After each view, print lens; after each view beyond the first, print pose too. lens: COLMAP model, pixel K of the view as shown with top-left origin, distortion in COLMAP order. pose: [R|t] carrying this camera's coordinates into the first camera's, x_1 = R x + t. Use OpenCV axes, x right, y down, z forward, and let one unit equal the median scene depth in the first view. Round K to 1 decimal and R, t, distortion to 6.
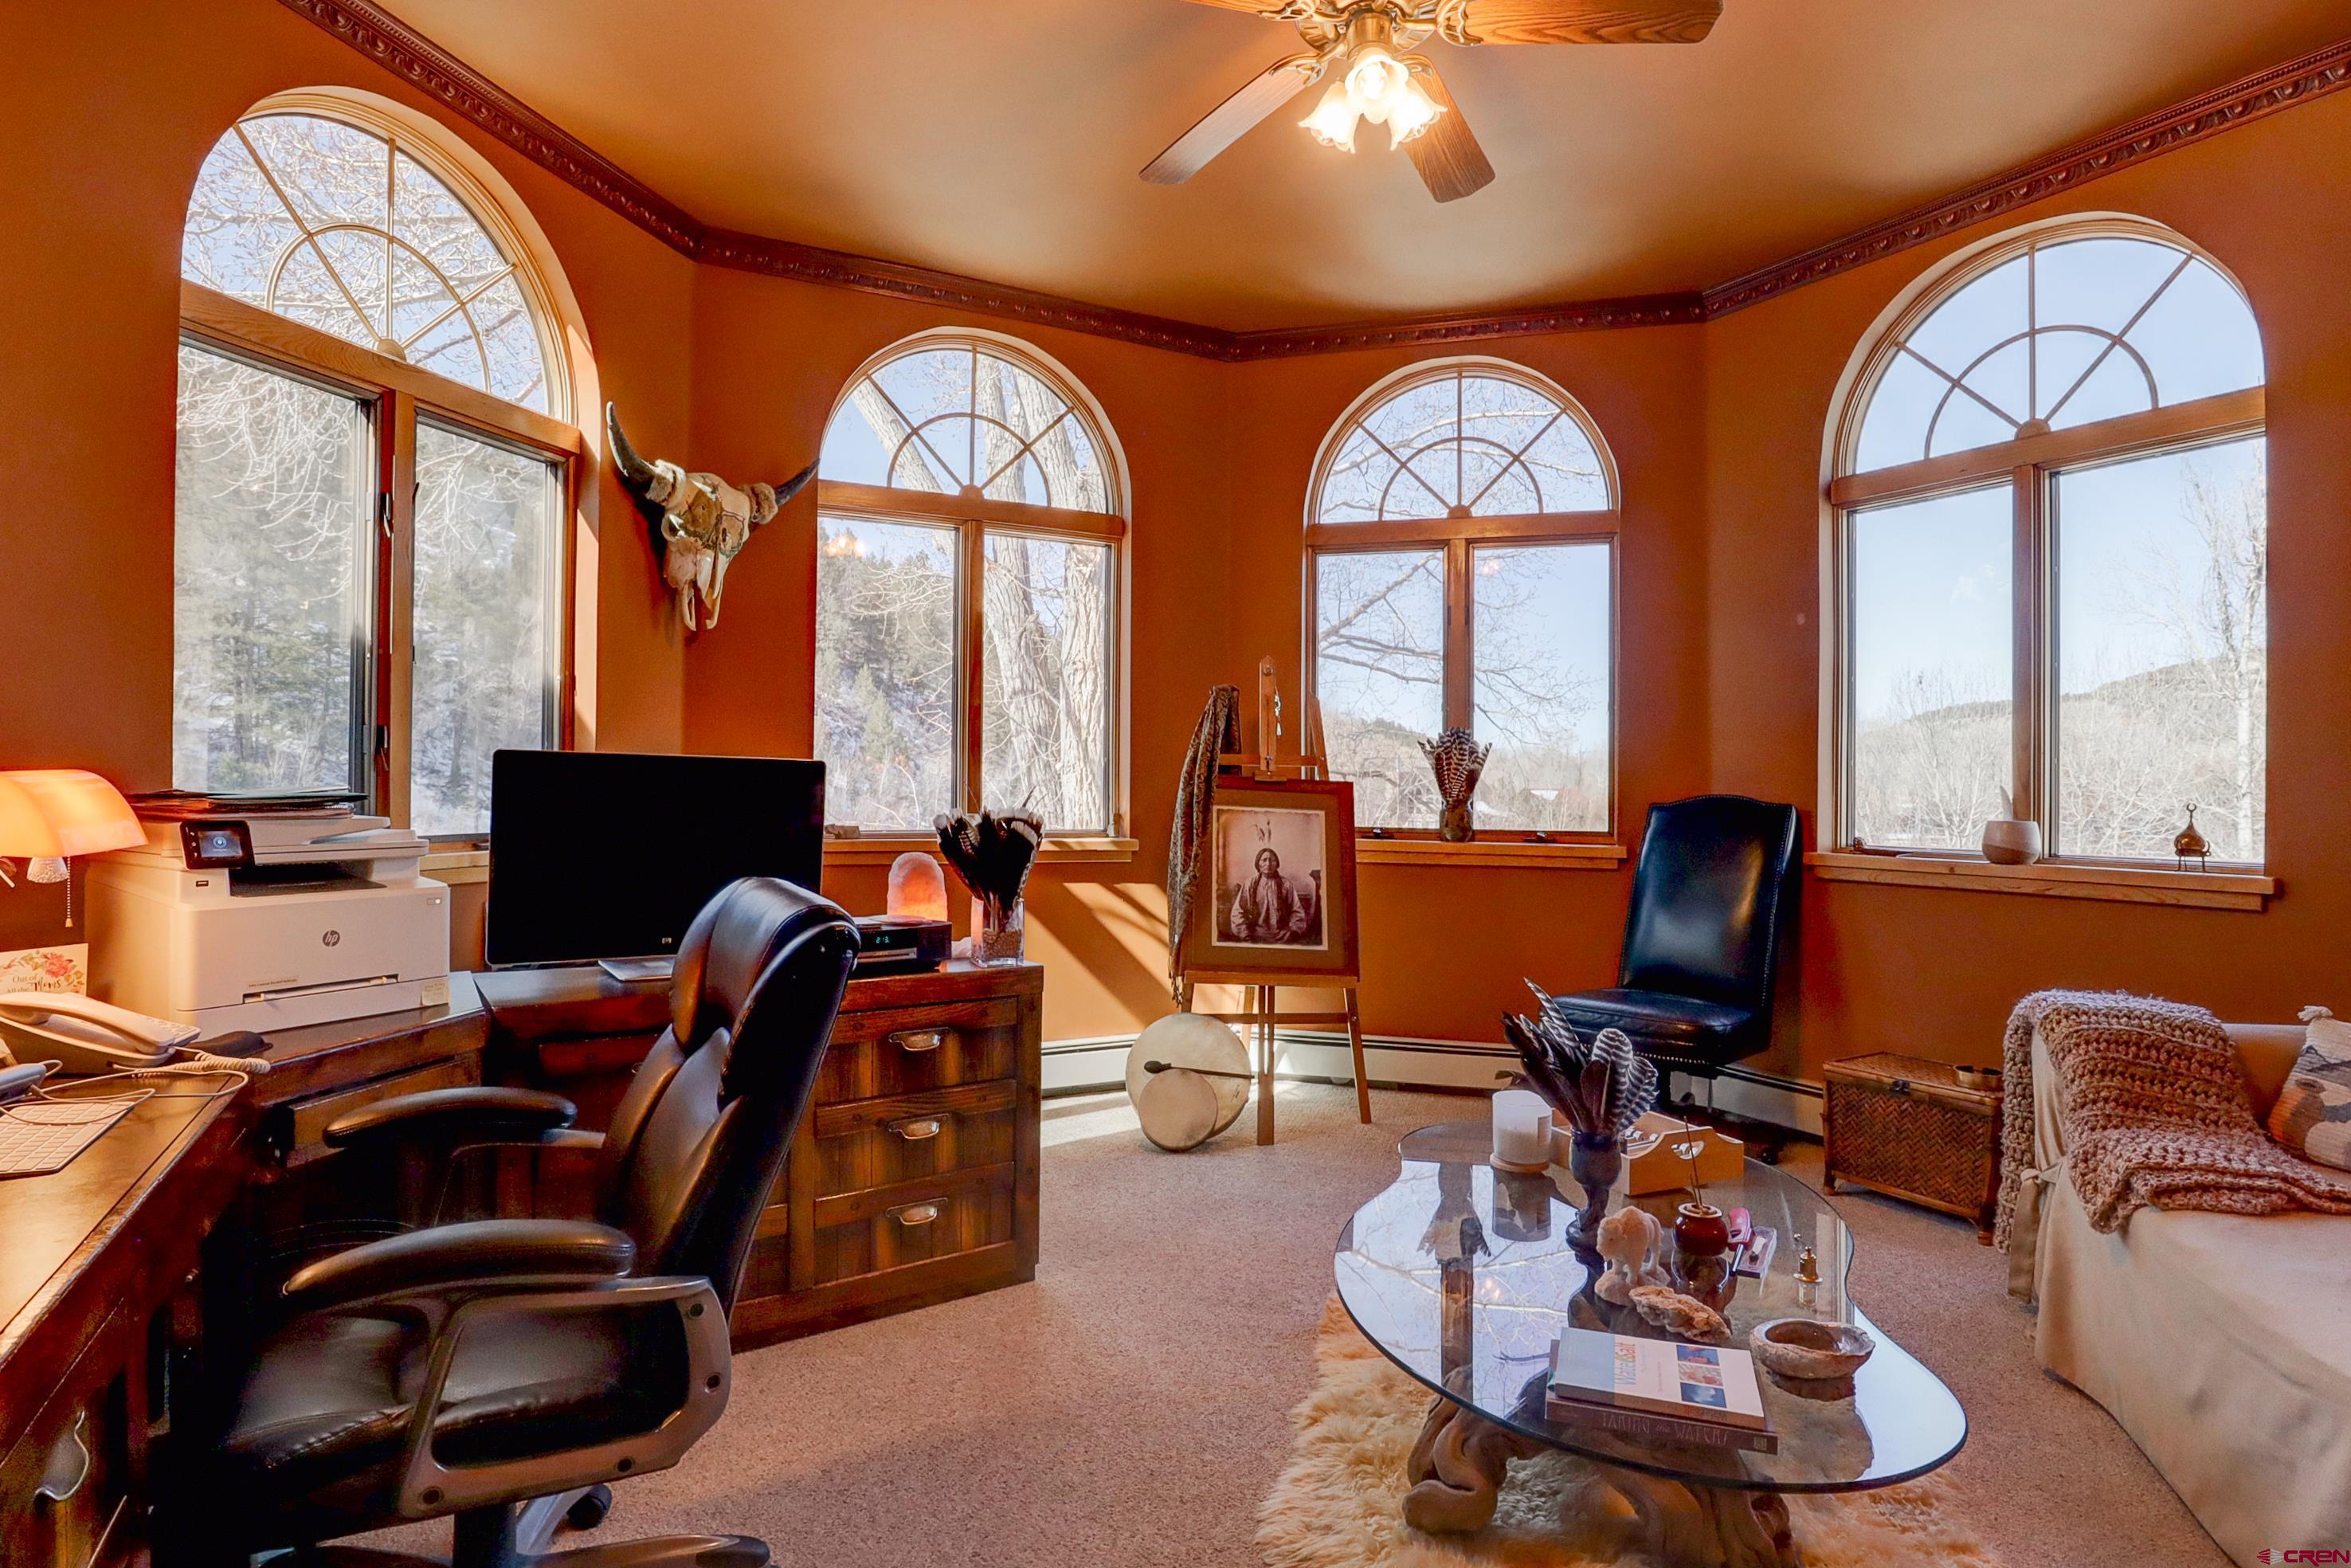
lens RADIAL K [[1204.7, 0, 1181.7], [0, 1204.7, 788.2], [0, 0, 1]] dist [-0.019280, 0.000733]
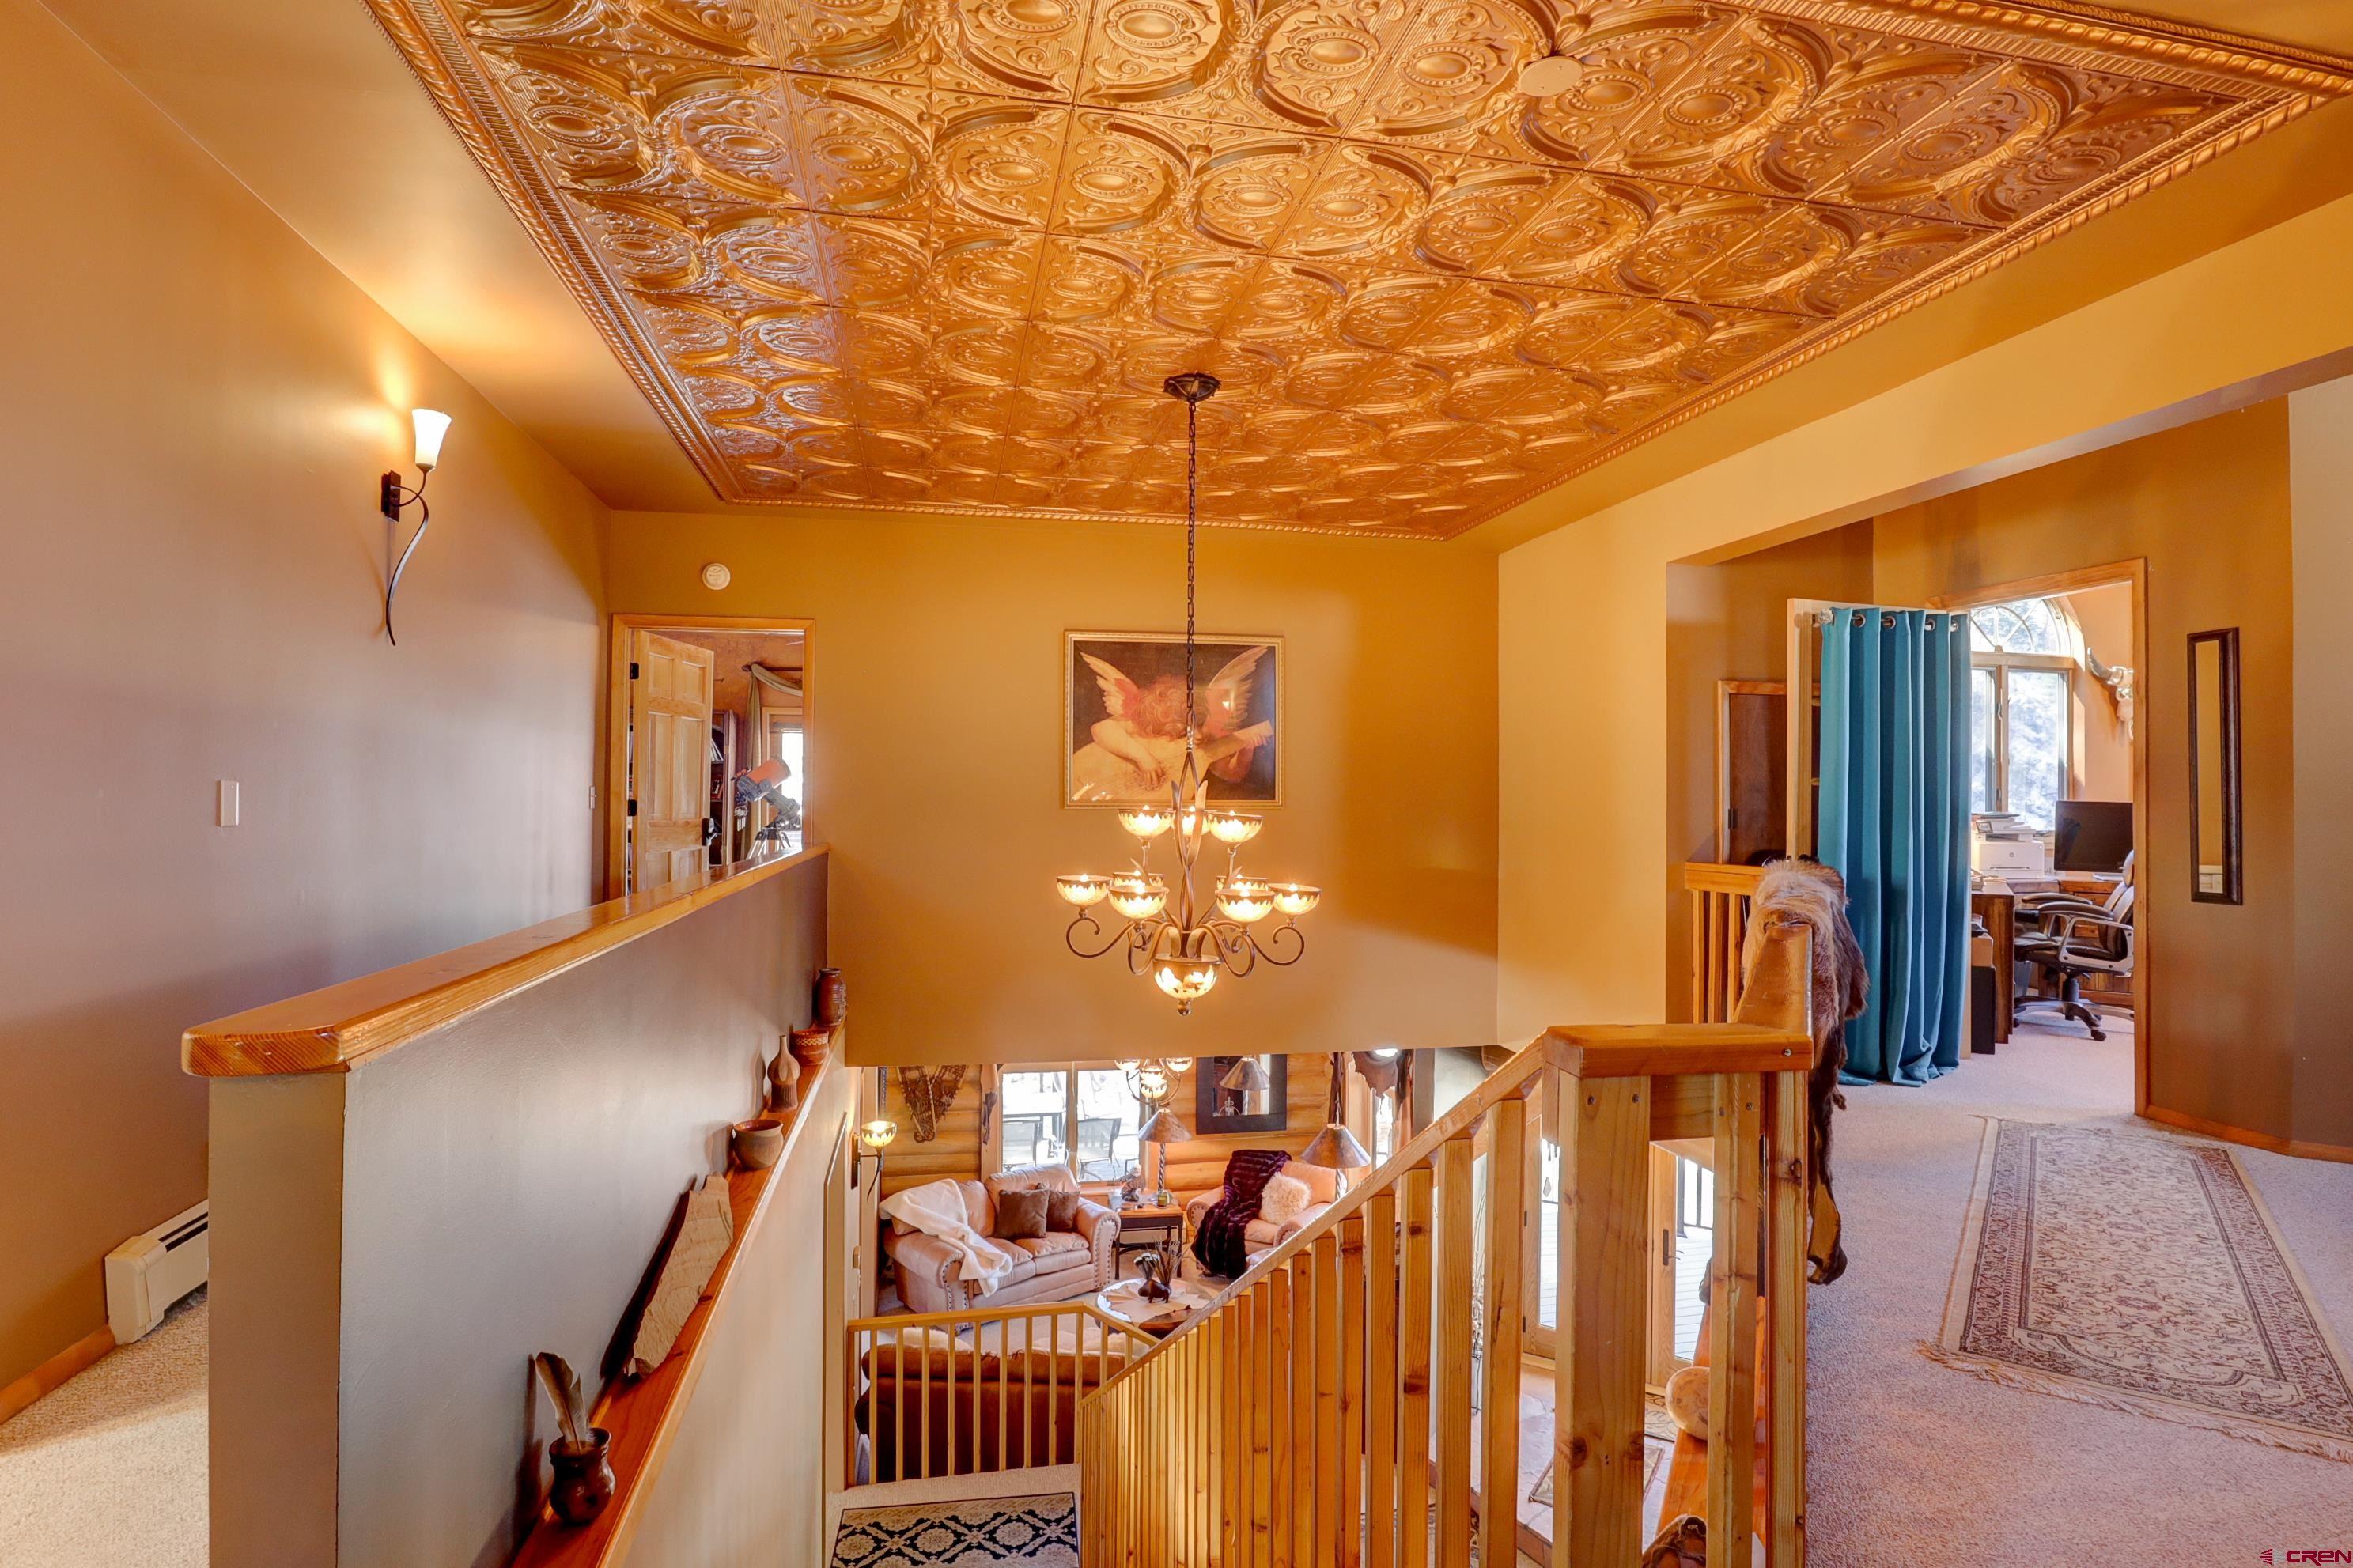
lens RADIAL K [[1205.5, 0, 1174.4], [0, 1205.5, 793.8], [0, 0, 1]] dist [-0.019280, 0.000733]
pose [[0.468888, -0.013675, -0.883152, 0.735202], [0.009781, 0.999899, -0.010290, -0.026068], [0.883203, -0.003813, 0.468975, -1.666999]]
